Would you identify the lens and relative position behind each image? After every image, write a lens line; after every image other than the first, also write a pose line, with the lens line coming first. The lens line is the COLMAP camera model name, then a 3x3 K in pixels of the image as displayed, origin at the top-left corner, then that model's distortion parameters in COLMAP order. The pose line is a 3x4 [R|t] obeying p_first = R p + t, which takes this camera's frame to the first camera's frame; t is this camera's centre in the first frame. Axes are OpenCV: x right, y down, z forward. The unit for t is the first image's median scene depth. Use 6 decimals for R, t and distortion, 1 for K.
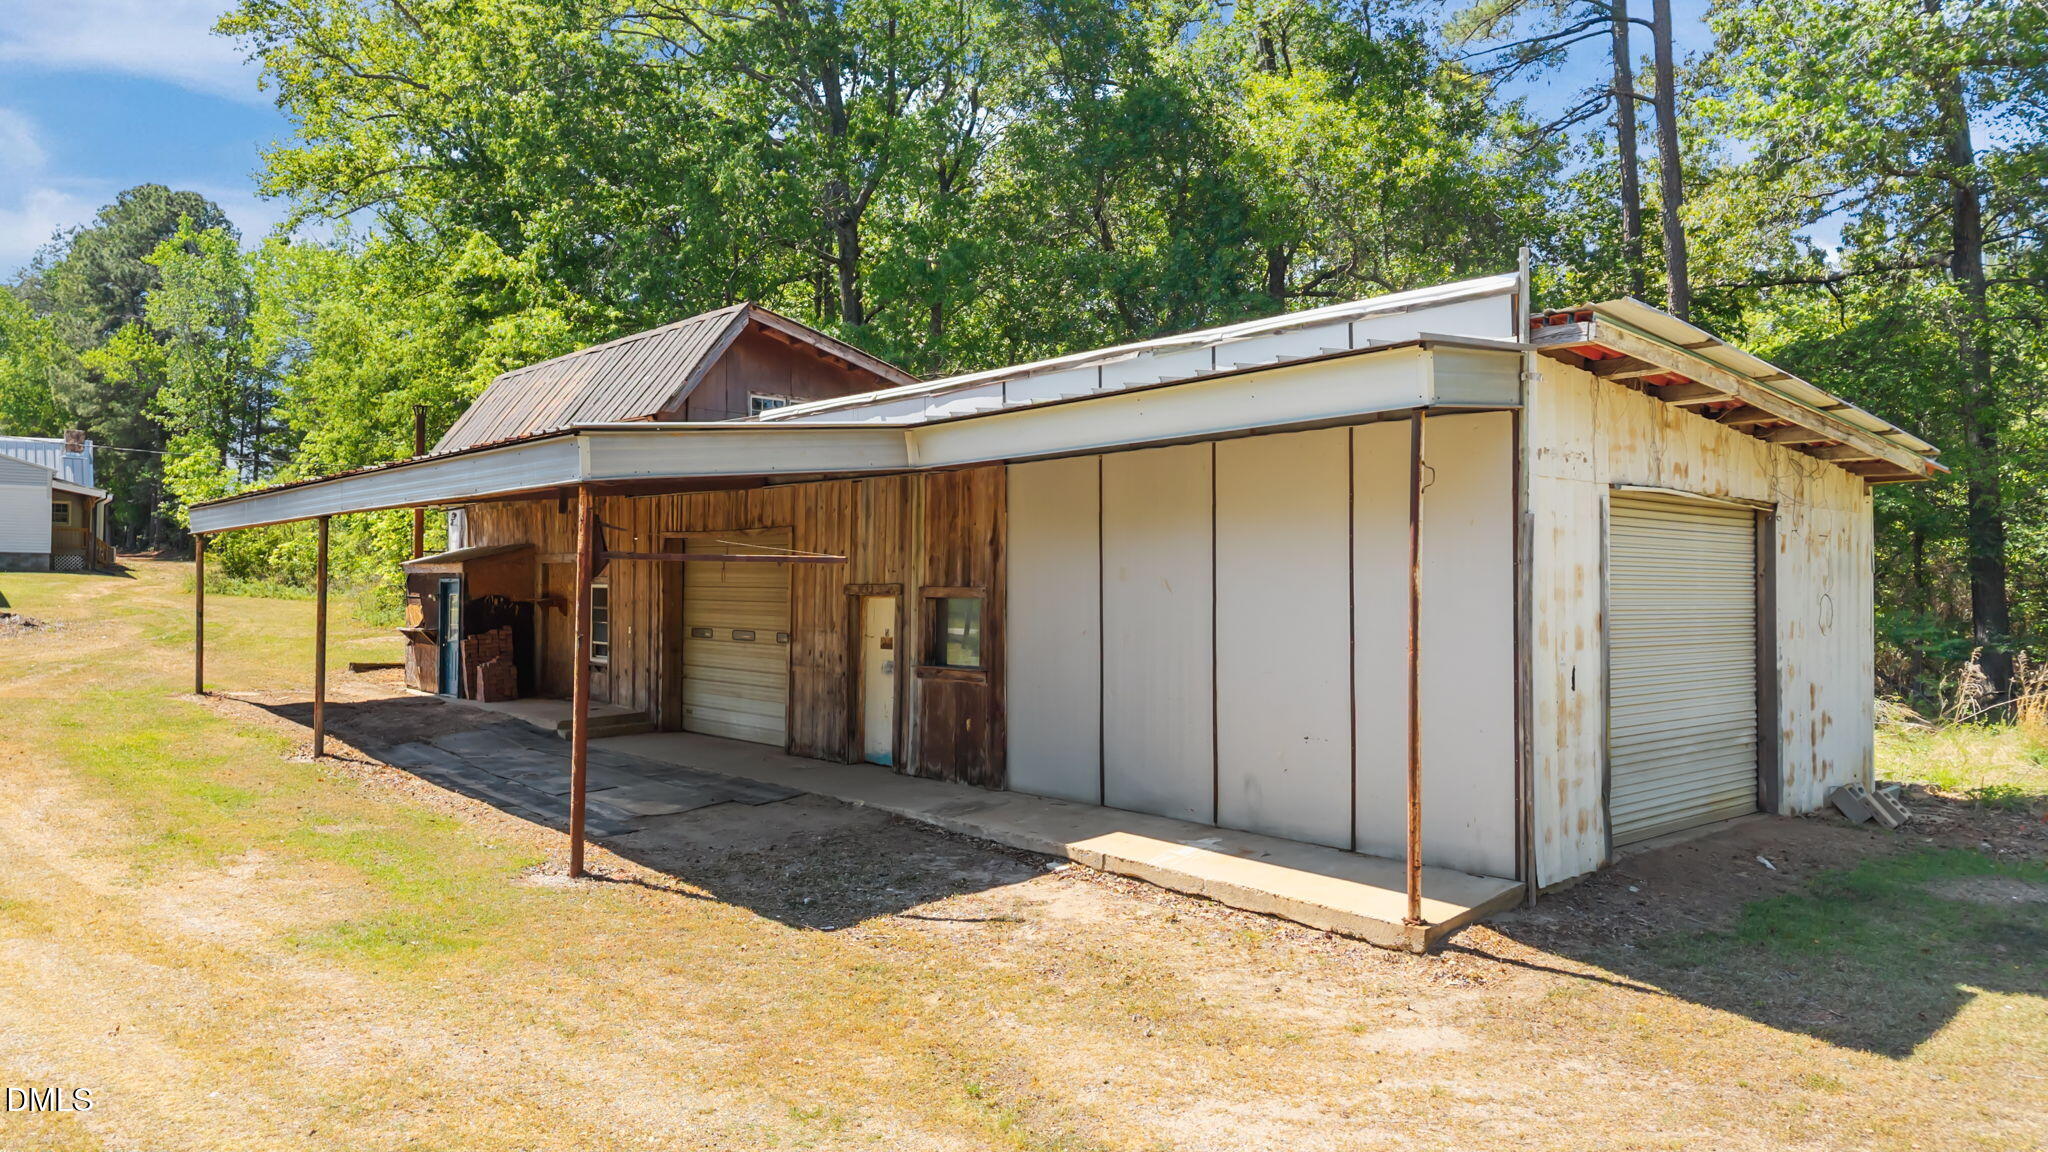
lens RADIAL K [[1370.3, 0, 1023.4], [0, 1370.3, 569.8], [0, 0, 1]] dist [0.016239, -0.018339]
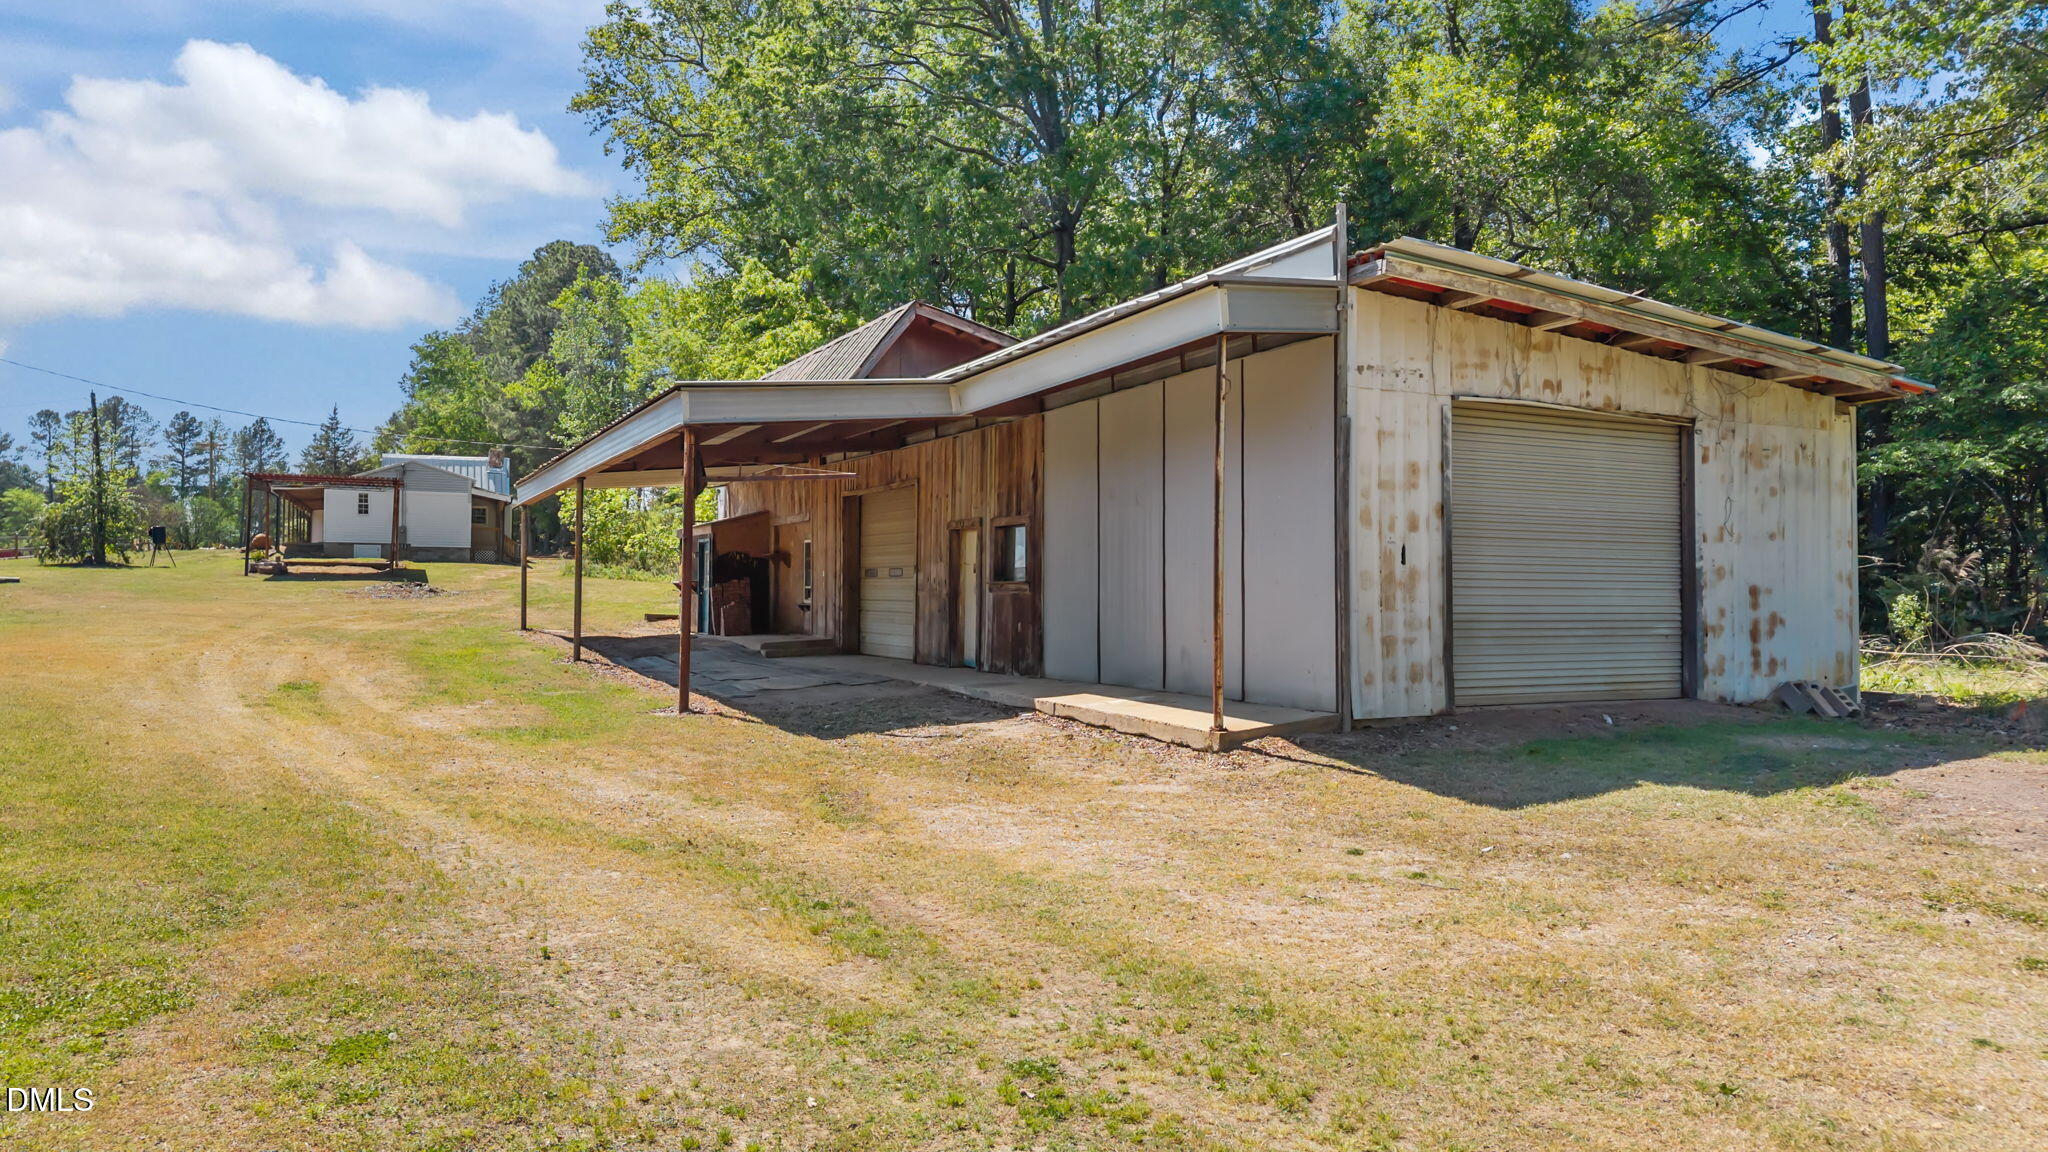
lens RADIAL K [[1370.3, 0, 1028.0], [0, 1370.3, 576.0], [0, 0, 1]] dist [0.016239, -0.018339]
pose [[0.967415, -0.005477, -0.253137, 0.262436], [0.004447, 0.999979, -0.004640, 0.069523], [0.253157, 0.003363, 0.967419, -0.176796]]
